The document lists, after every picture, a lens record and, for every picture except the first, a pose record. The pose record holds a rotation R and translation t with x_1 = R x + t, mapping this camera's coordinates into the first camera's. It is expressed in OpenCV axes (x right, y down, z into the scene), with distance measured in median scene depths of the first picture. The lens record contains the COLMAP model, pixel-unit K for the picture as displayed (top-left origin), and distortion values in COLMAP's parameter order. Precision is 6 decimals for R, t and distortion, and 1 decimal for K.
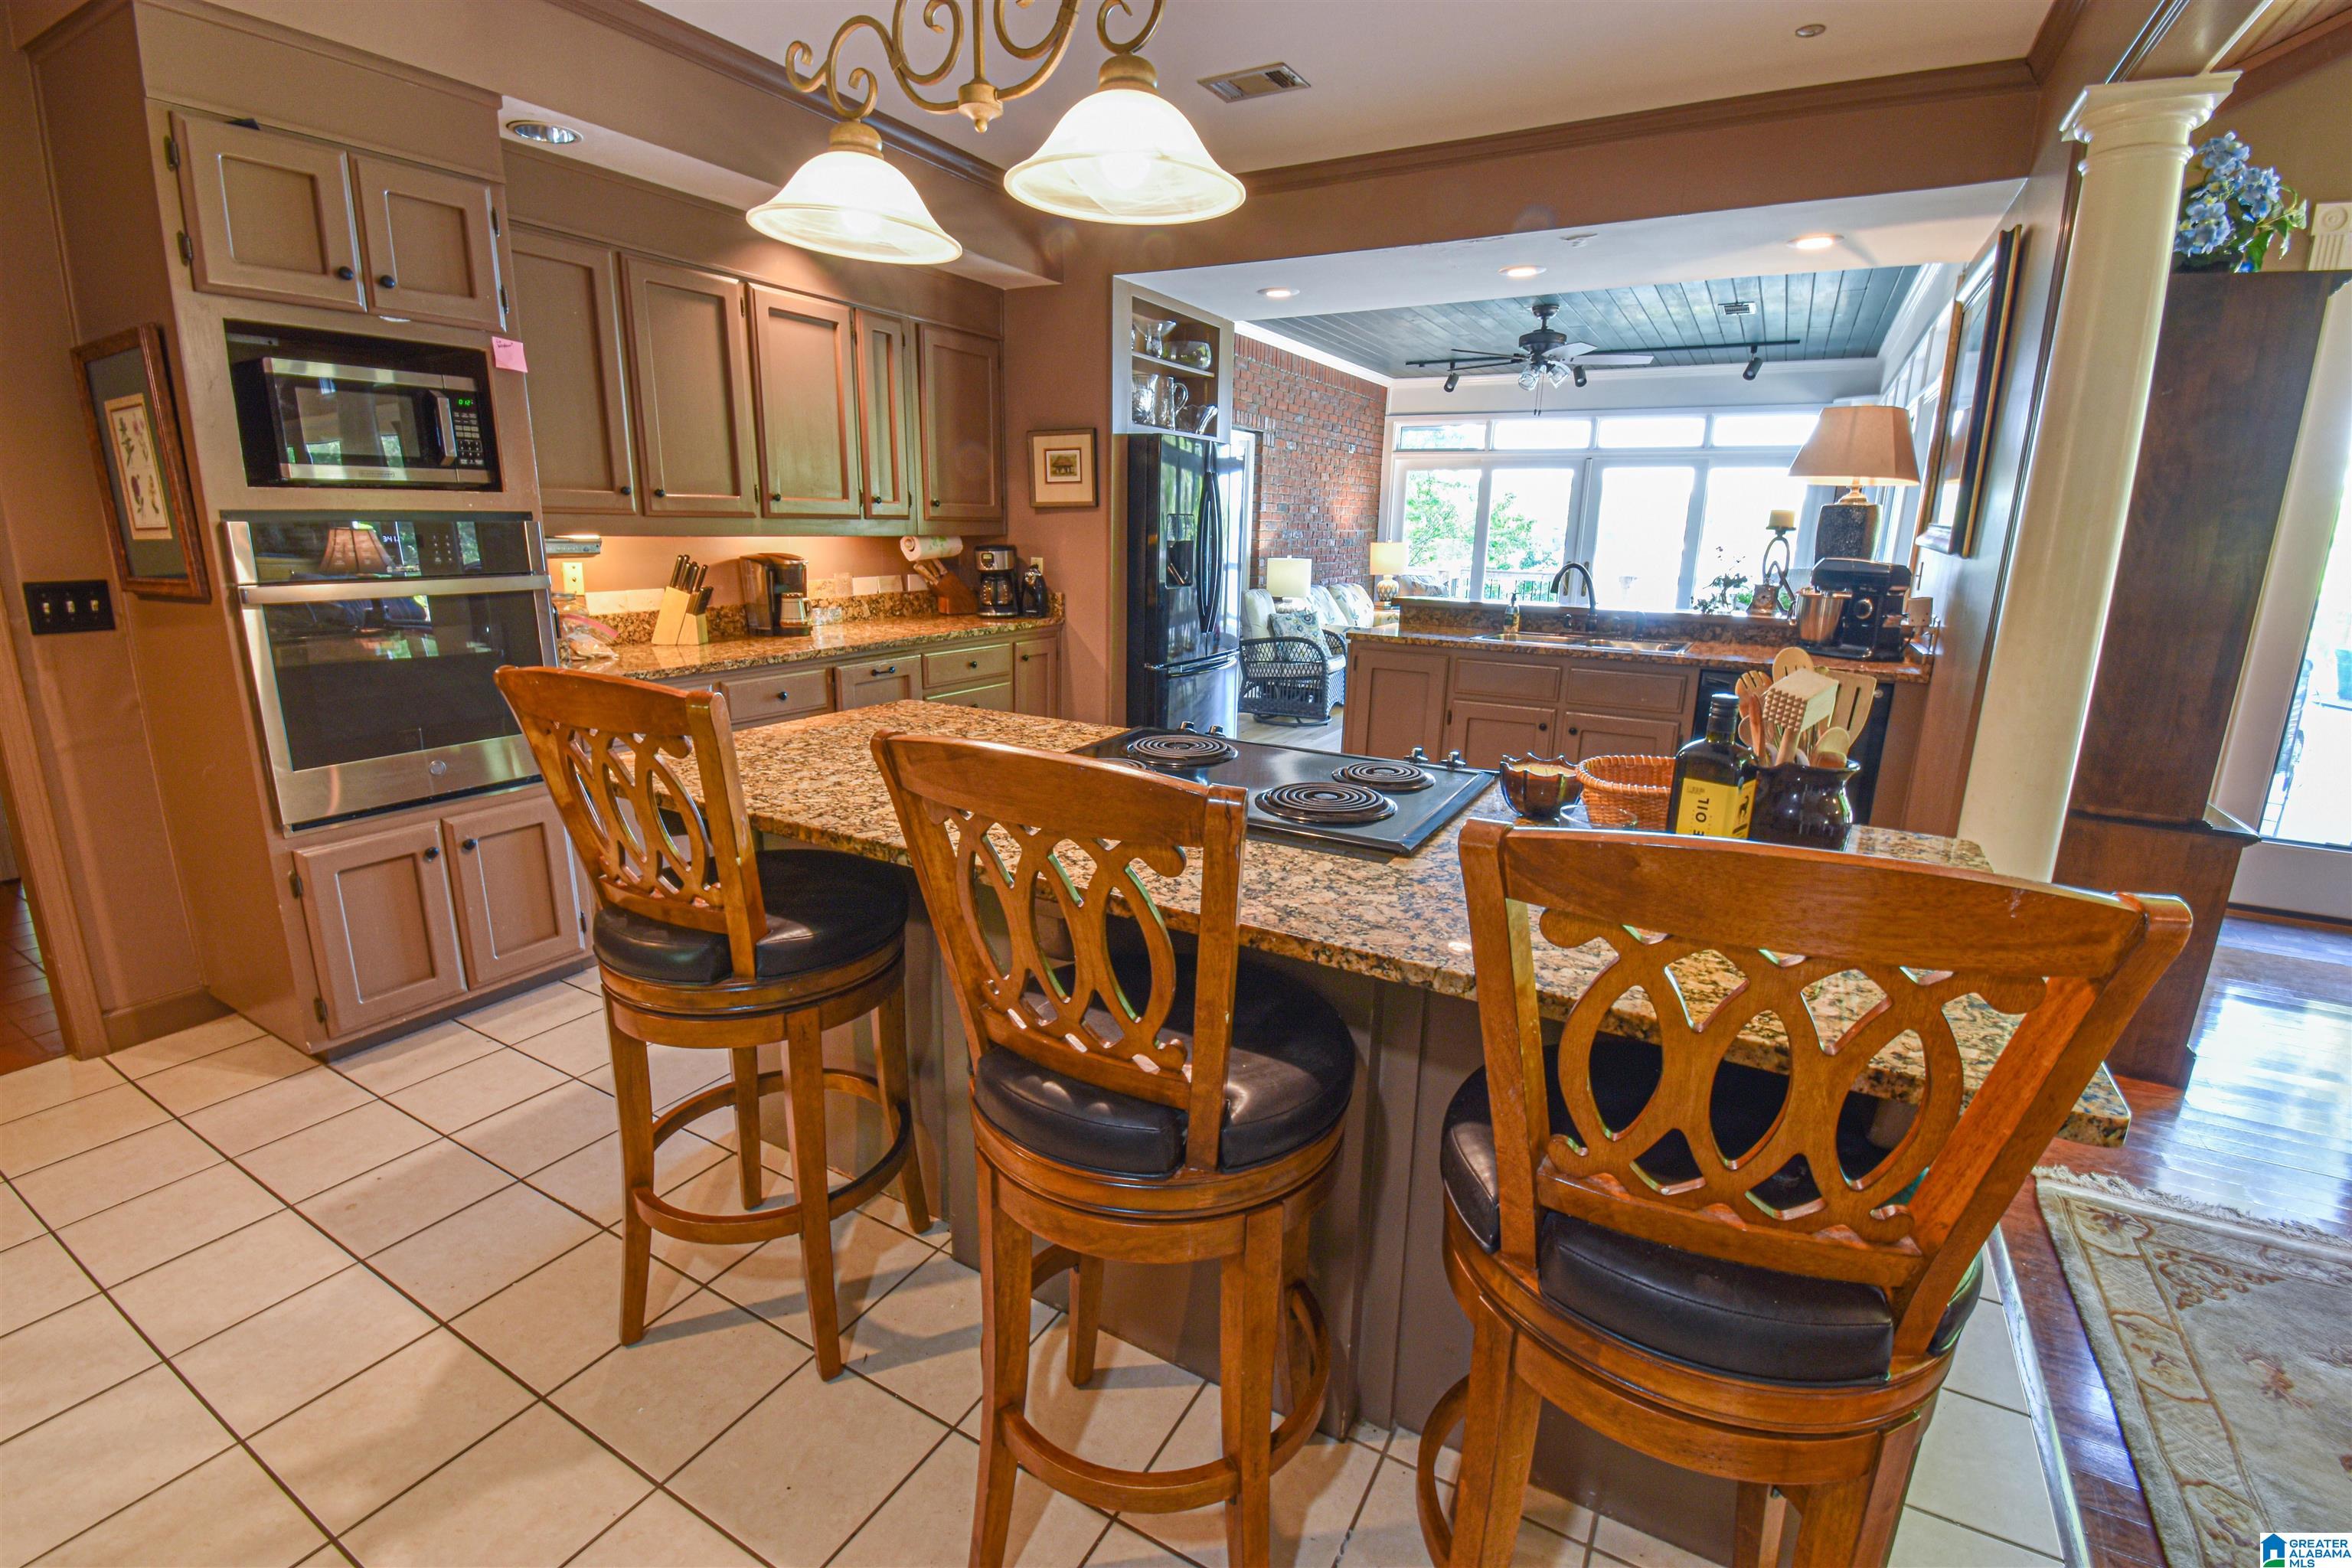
lens RADIAL K [[1040.6, 0, 1184.3], [0, 1040.6, 773.4], [0, 0, 1]] dist [-0.010566, -0.011695]
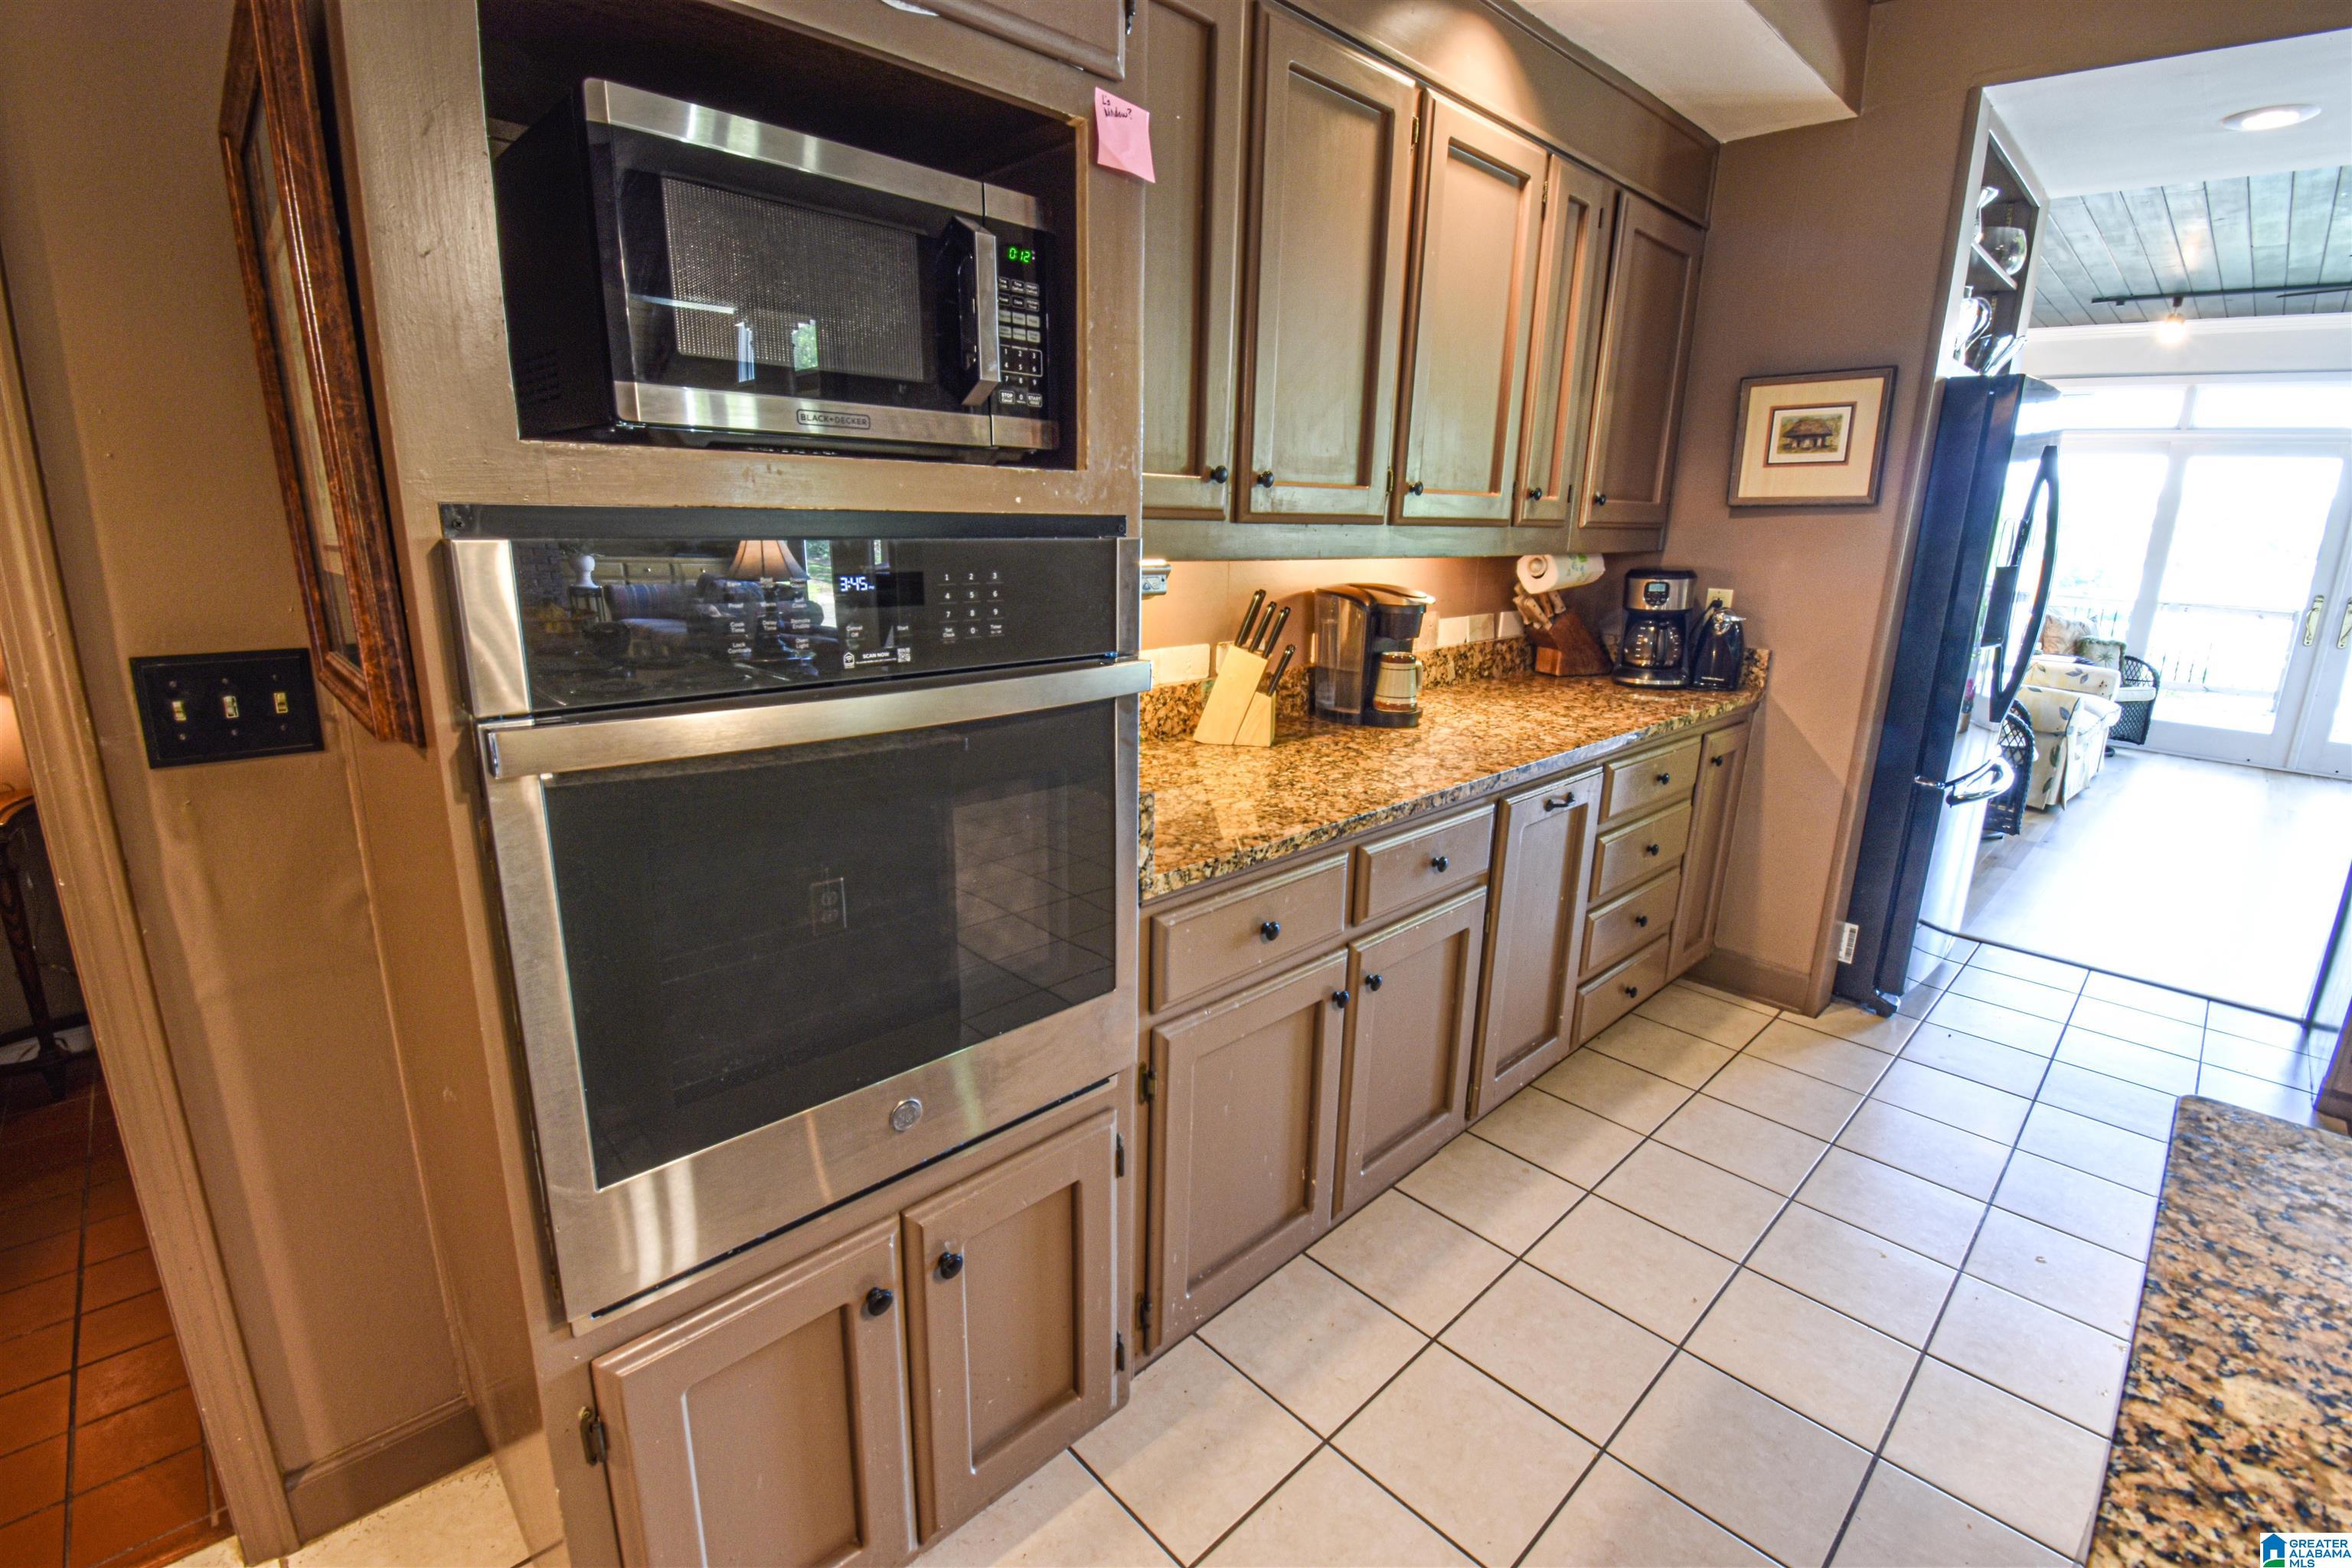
lens RADIAL K [[1040.6, 0, 1173.1], [0, 1040.6, 762.7], [0, 0, 1]] dist [-0.010566, -0.011695]
pose [[0.959646, 0.066293, -0.273287, -0.368837], [-0.068464, 0.997652, 0.001597, -0.114884], [0.272751, 0.017177, 0.961931, 0.444435]]
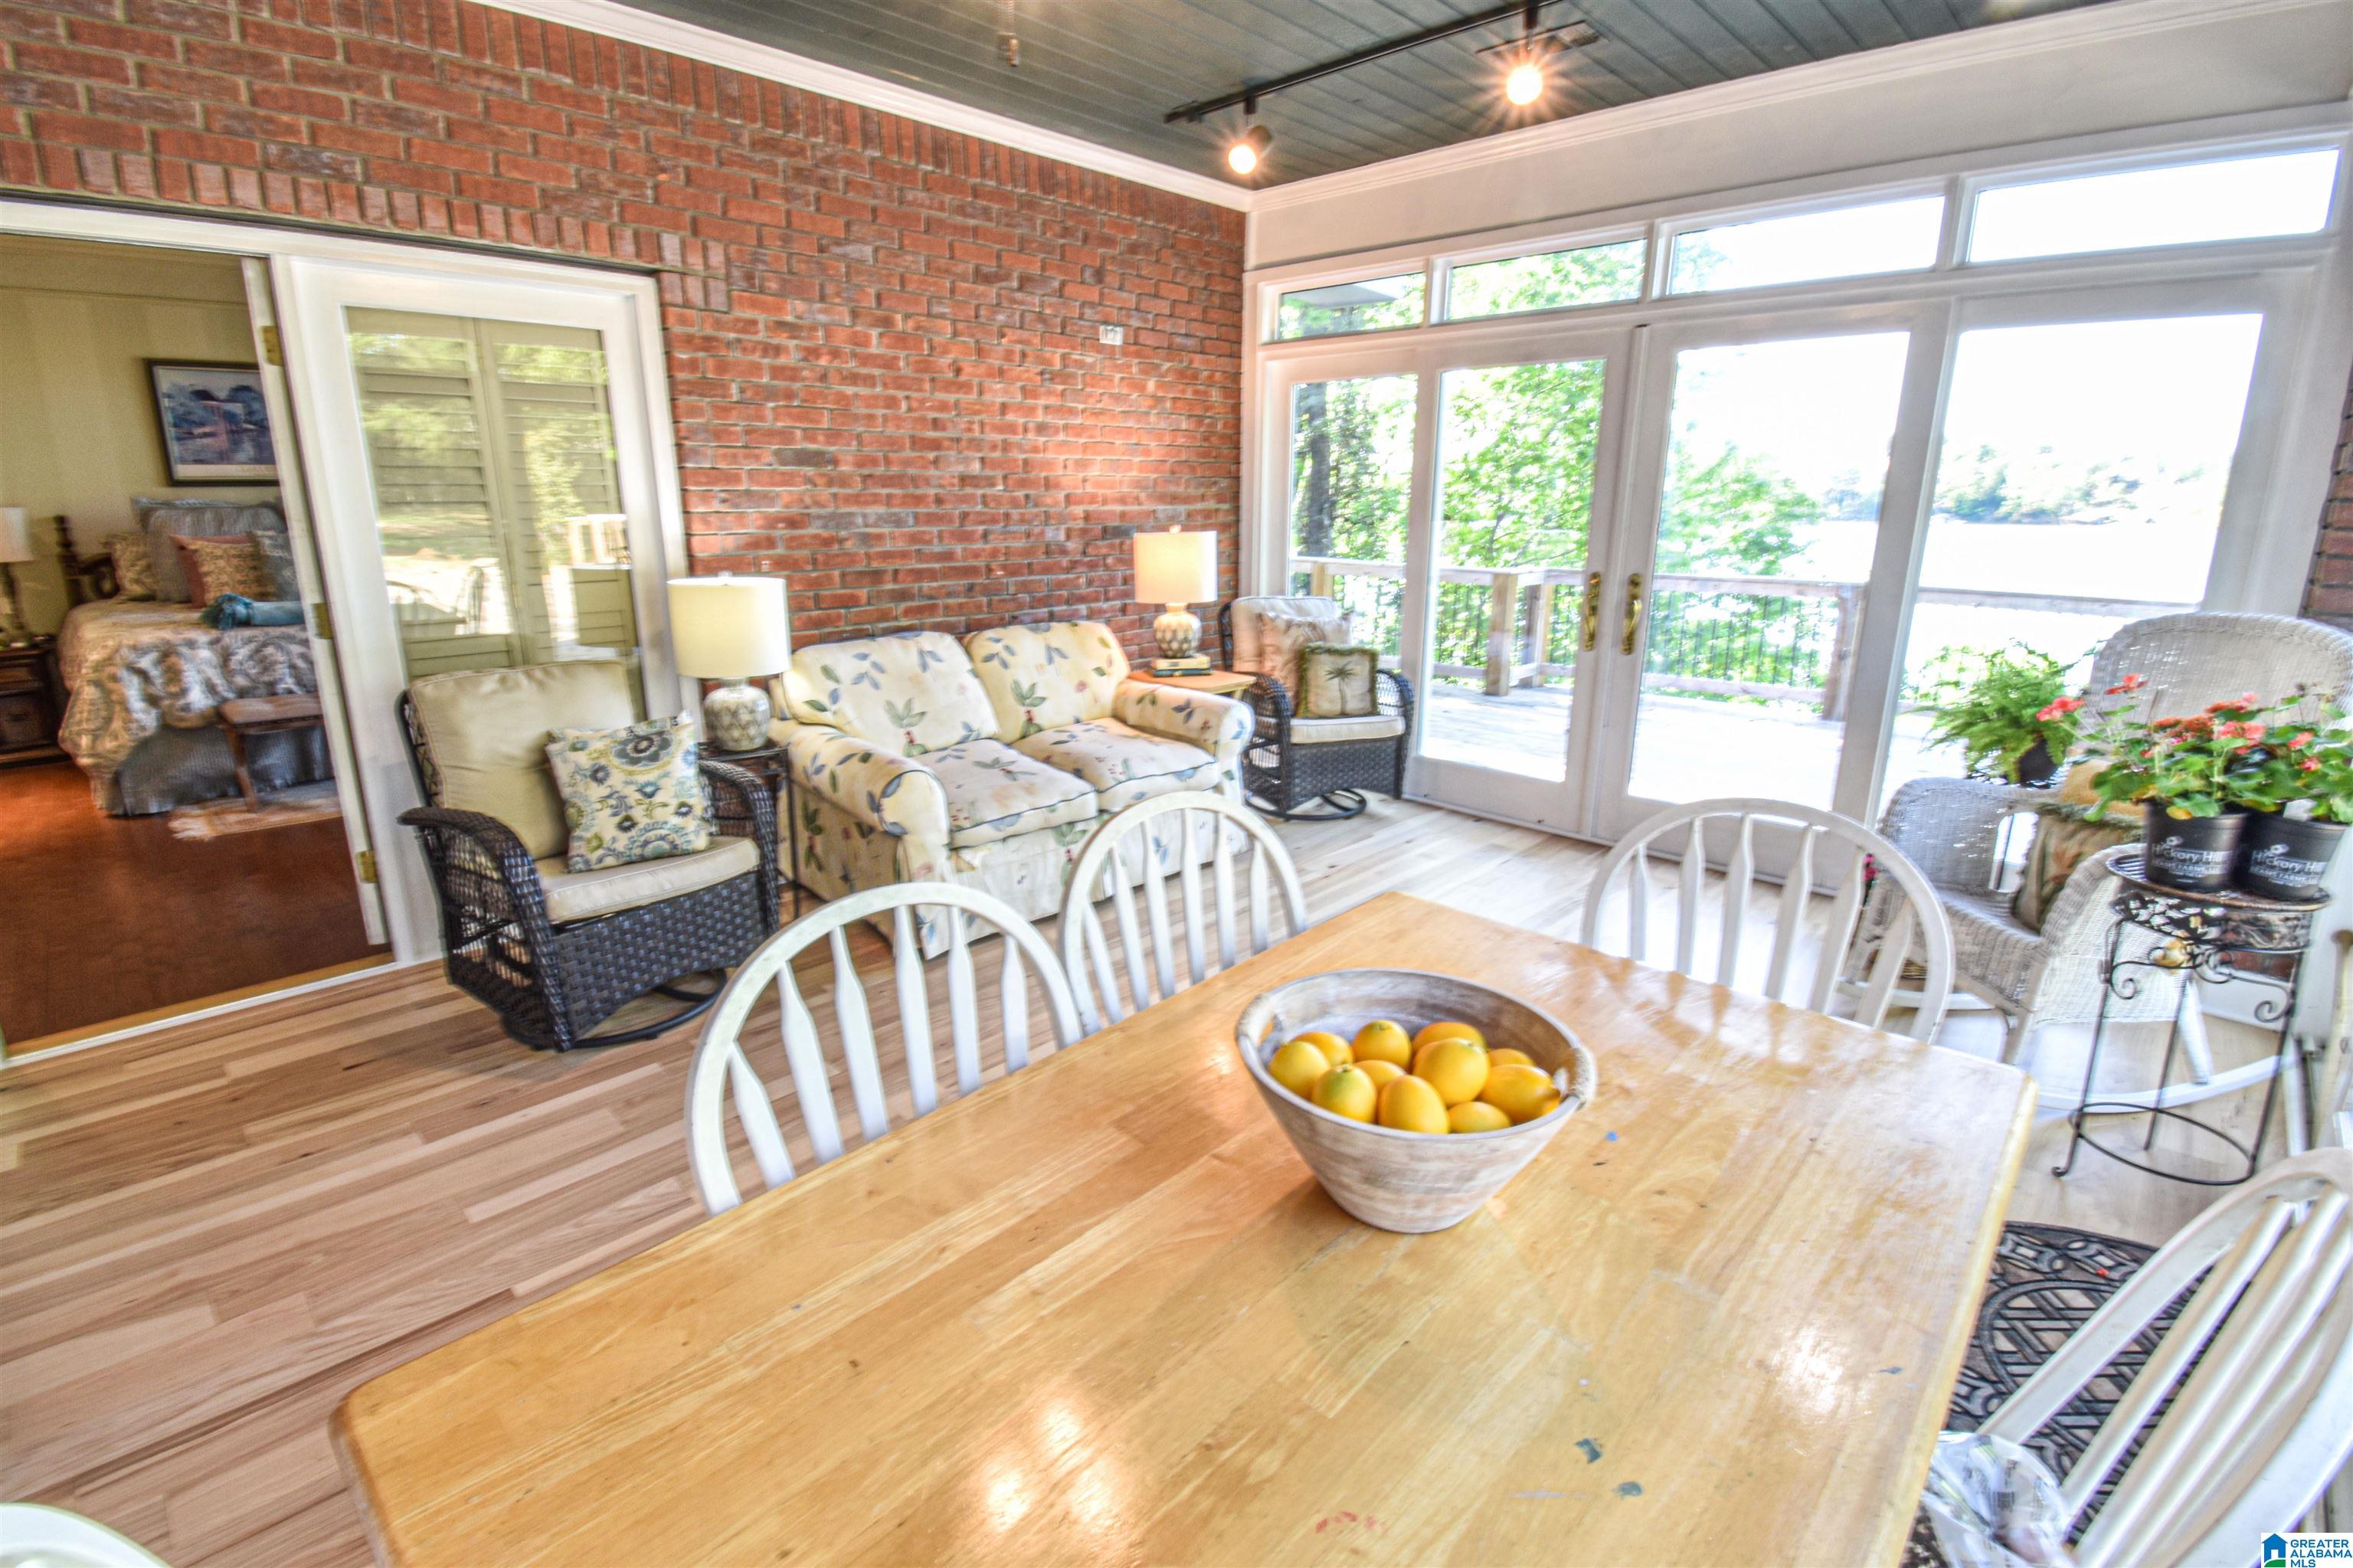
lens RADIAL K [[1041.0, 0, 1171.2], [0, 1041.0, 768.9], [0, 0, 1]] dist [-0.010566, -0.011695]
pose [[0.970266, 0.052101, -0.236365, 0.748900], [-0.045401, 0.998400, 0.033702, -0.318034], [0.237743, -0.021969, 0.971080, 1.309959]]
